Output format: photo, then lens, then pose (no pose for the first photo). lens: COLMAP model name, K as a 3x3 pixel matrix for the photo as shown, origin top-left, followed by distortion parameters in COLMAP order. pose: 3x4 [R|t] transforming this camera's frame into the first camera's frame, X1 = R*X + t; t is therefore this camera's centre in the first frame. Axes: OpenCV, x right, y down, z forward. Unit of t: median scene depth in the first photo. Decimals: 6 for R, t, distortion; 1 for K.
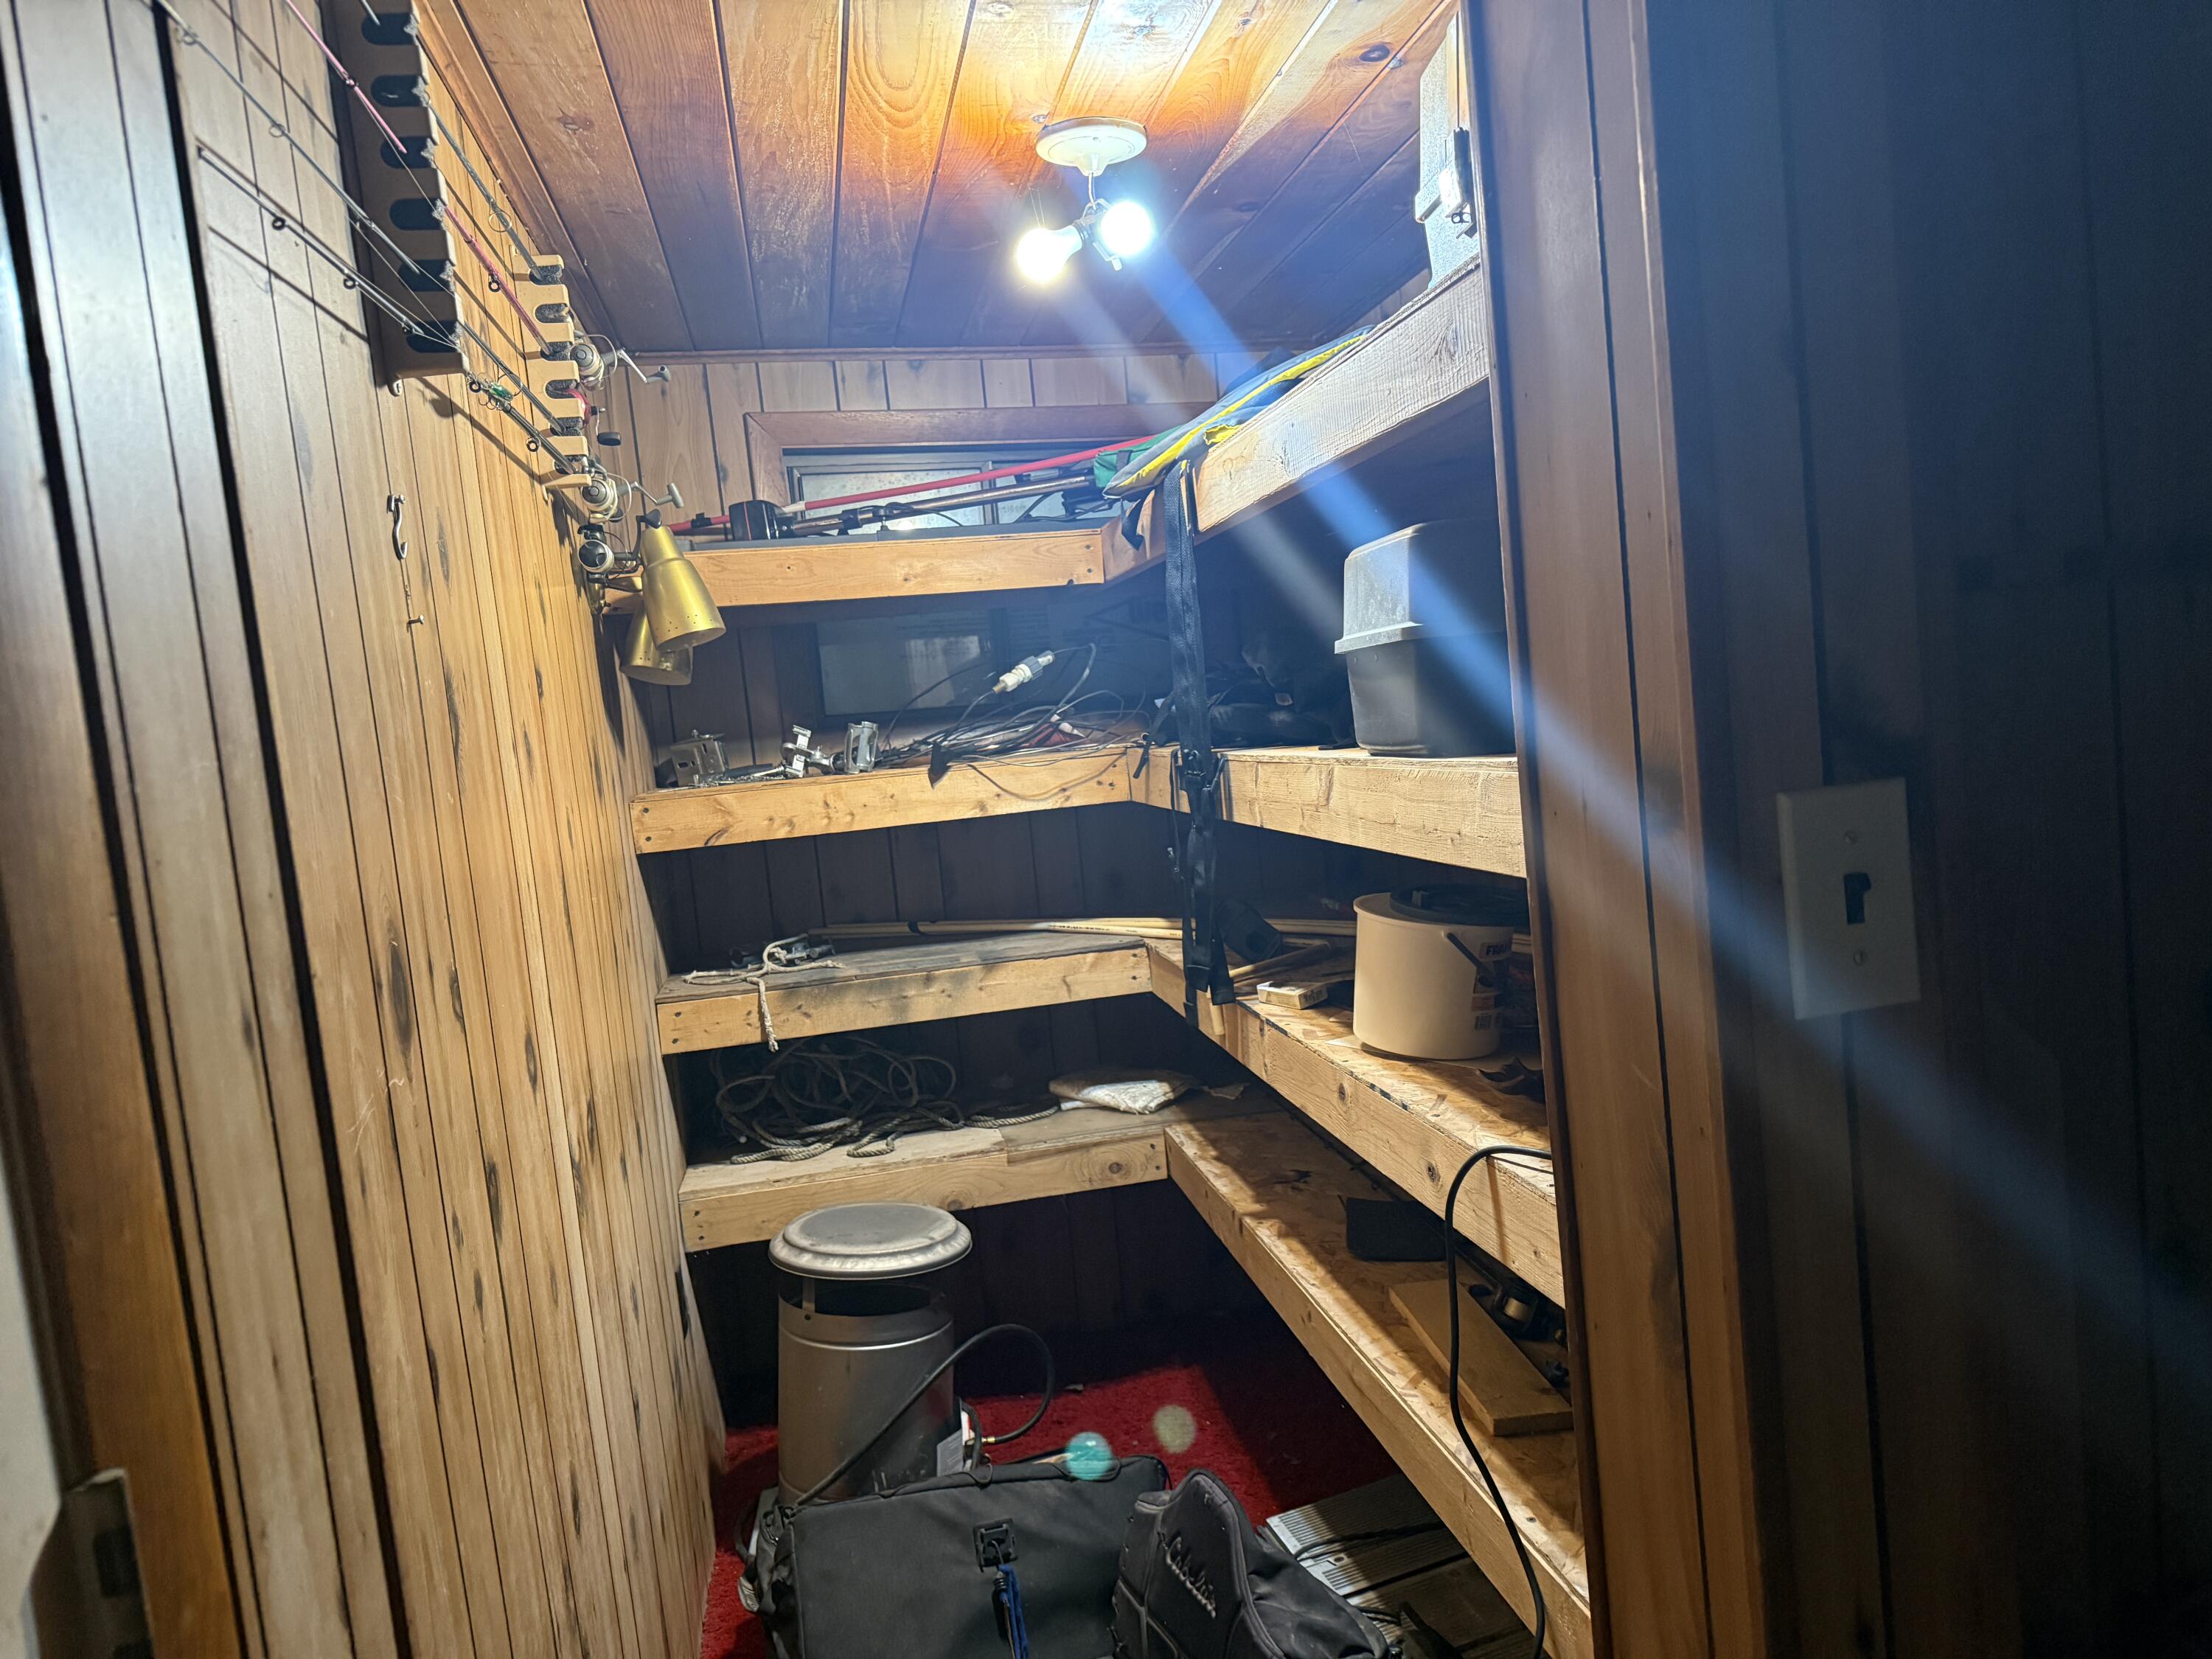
lens RADIAL K [[1525.4, 0, 1117.7], [0, 1525.4, 814.1], [0, 0, 1]] dist [0.079037, -0.108922]
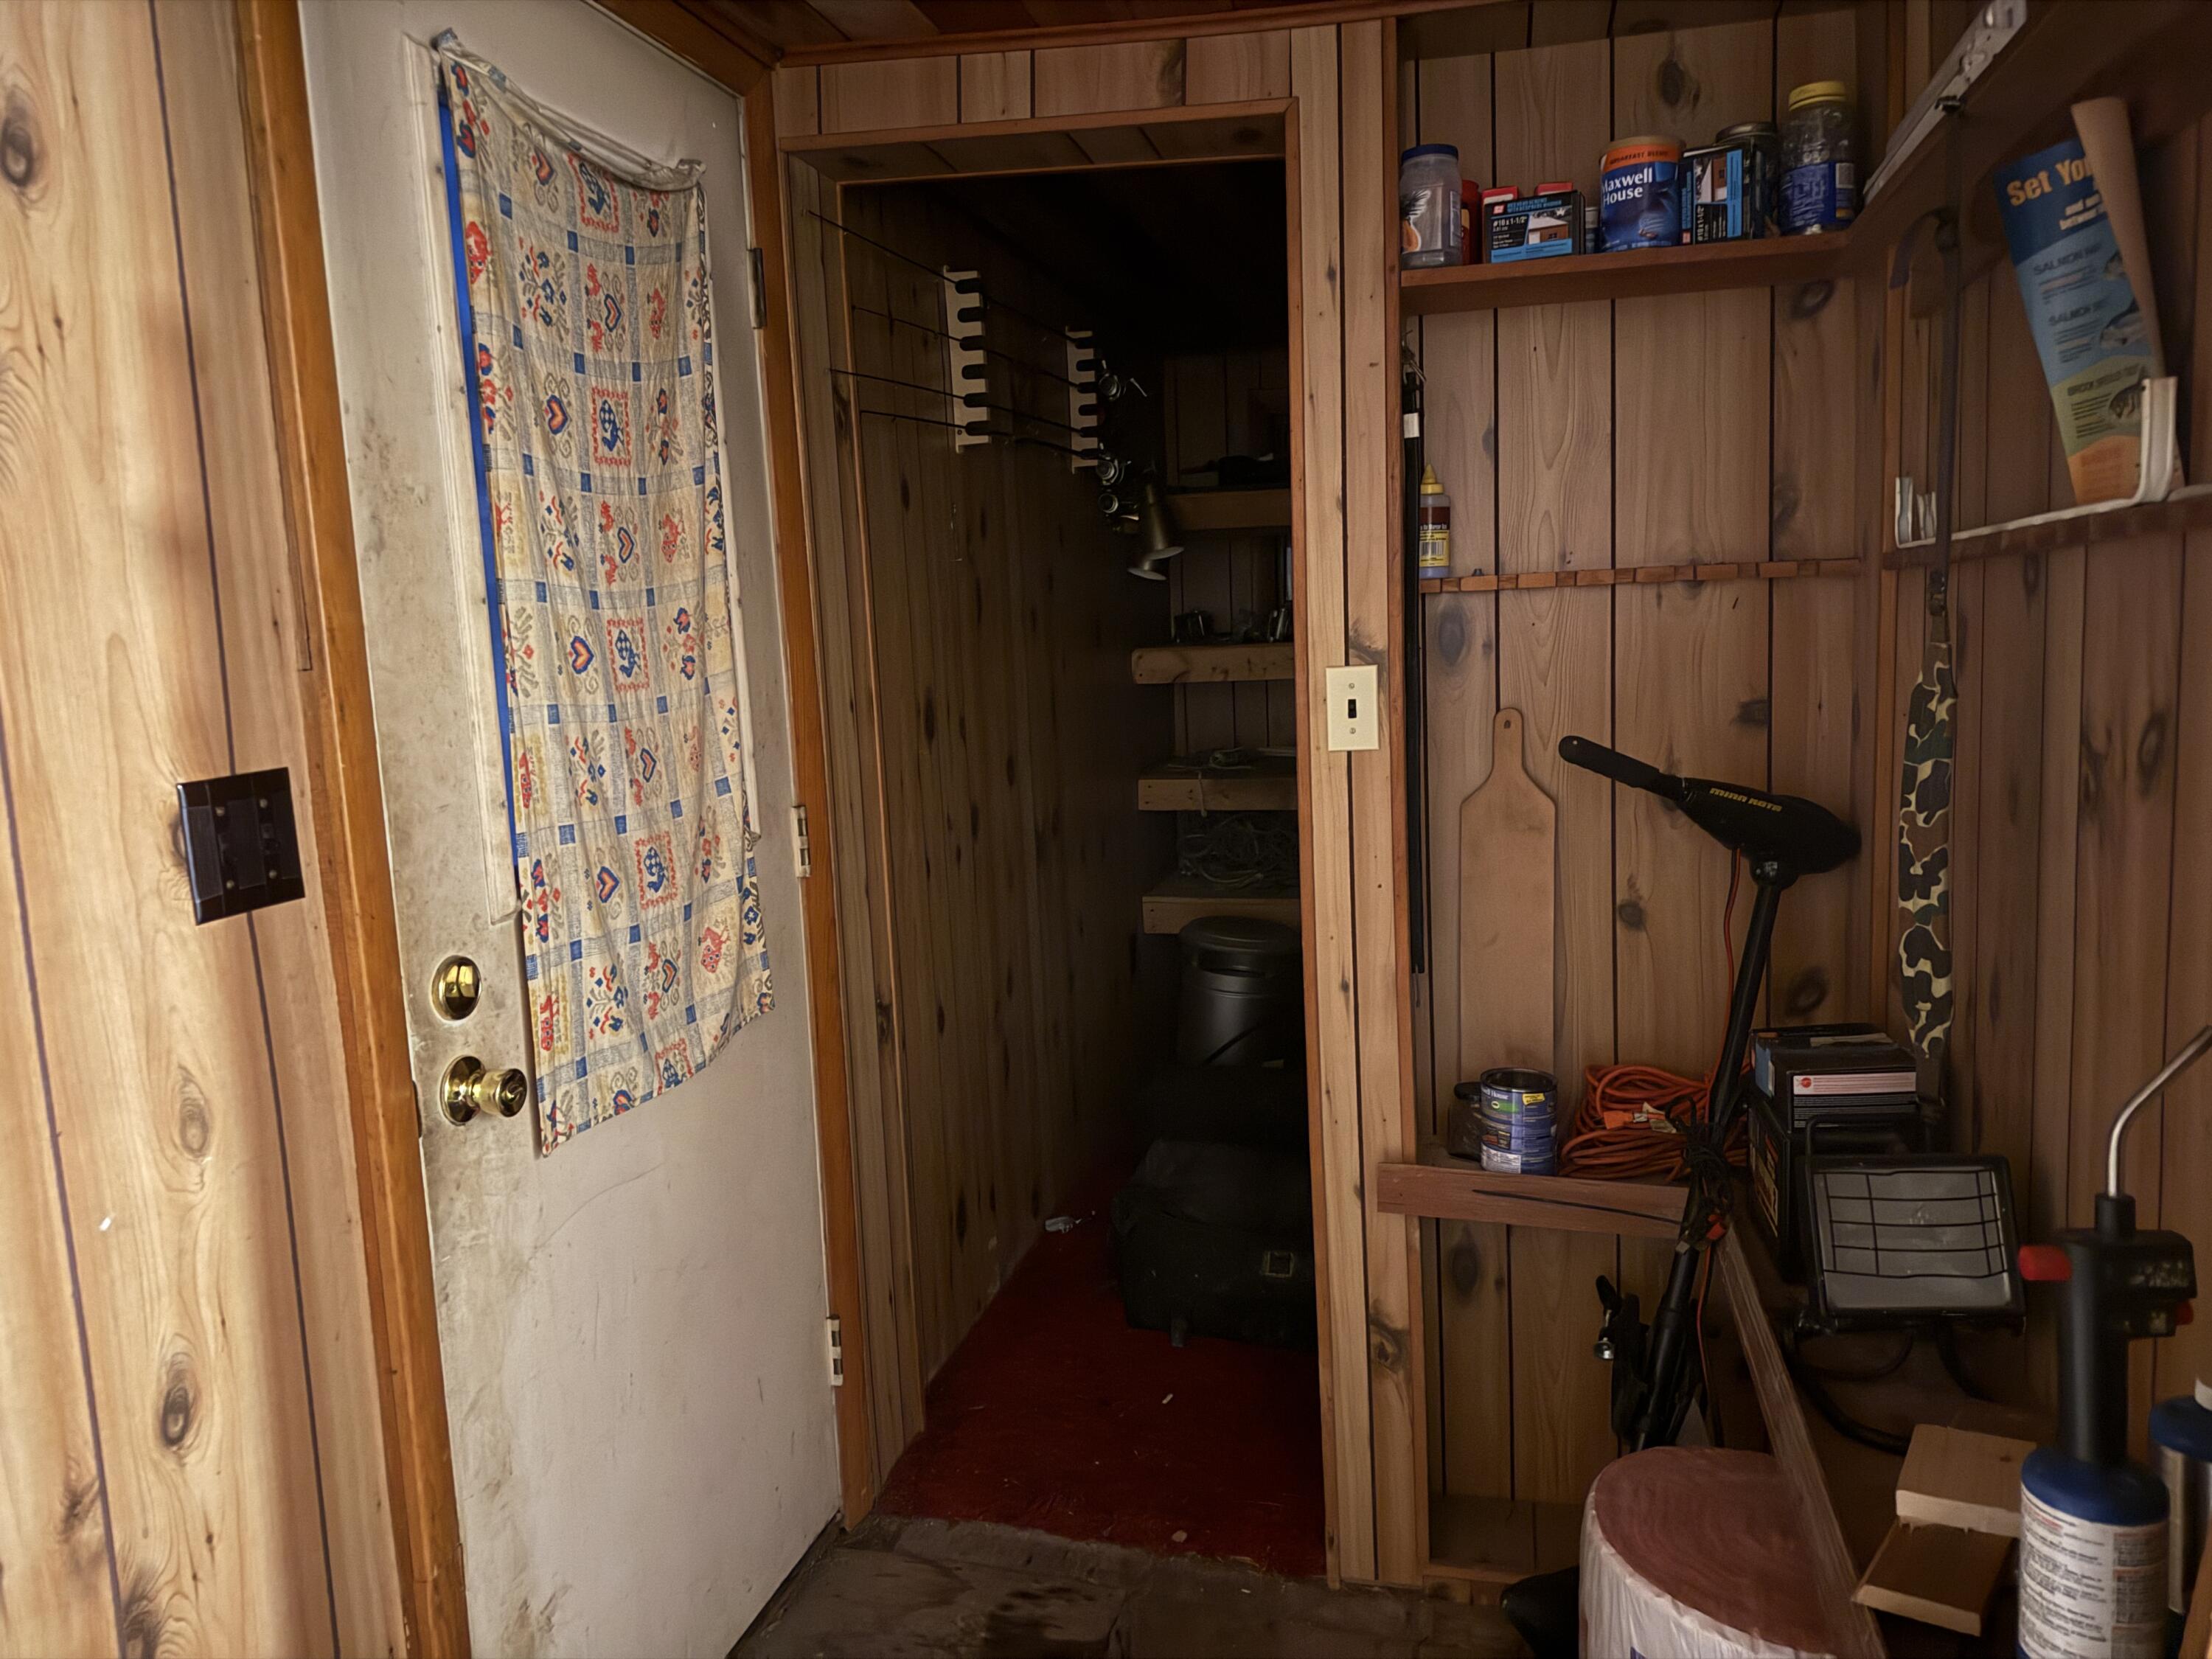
lens RADIAL K [[1525.4, 0, 1117.7], [0, 1525.4, 814.1], [0, 0, 1]] dist [0.079037, -0.108922]
pose [[0.901832, 0.112491, -0.417187, 0.730443], [-0.075952, 0.991753, 0.103233, -0.005058], [0.425359, -0.061413, 0.902939, -0.941610]]
